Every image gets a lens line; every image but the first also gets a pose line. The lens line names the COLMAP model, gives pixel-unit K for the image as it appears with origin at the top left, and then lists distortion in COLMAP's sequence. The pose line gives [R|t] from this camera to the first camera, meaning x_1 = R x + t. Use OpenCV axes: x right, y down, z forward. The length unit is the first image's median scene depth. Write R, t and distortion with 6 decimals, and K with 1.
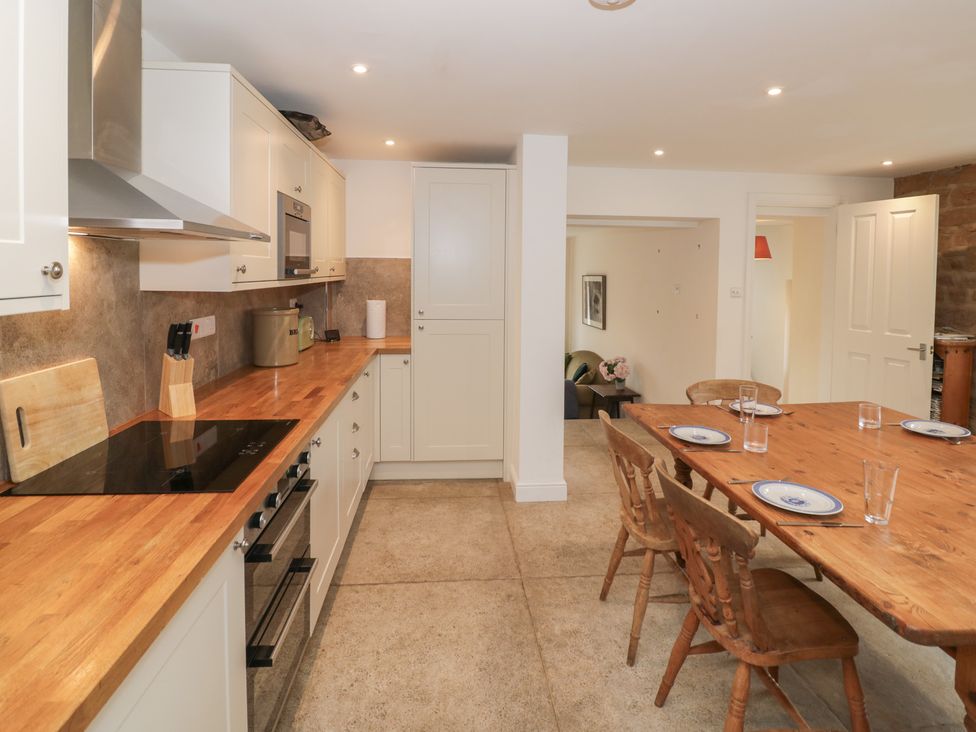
lens RADIAL K [[521.0, 0, 488.7], [0, 521.0, 303.9], [0, 0, 1]] dist [-0.008559, -0.007024]
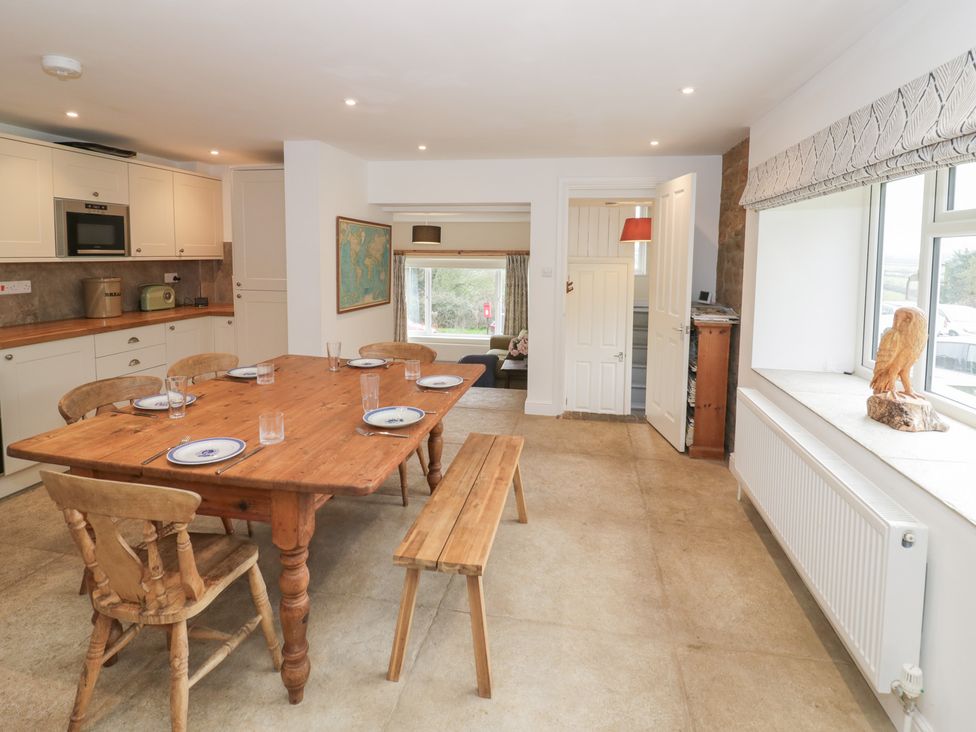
lens RADIAL K [[521.0, 0, 494.2], [0, 521.0, 310.0], [0, 0, 1]] dist [-0.008559, -0.007024]
pose [[0.967089, 0.027044, -0.252997, 0.758038], [-0.016768, 0.998948, 0.042684, 0.014243], [0.253885, -0.037037, 0.966525, -0.075669]]
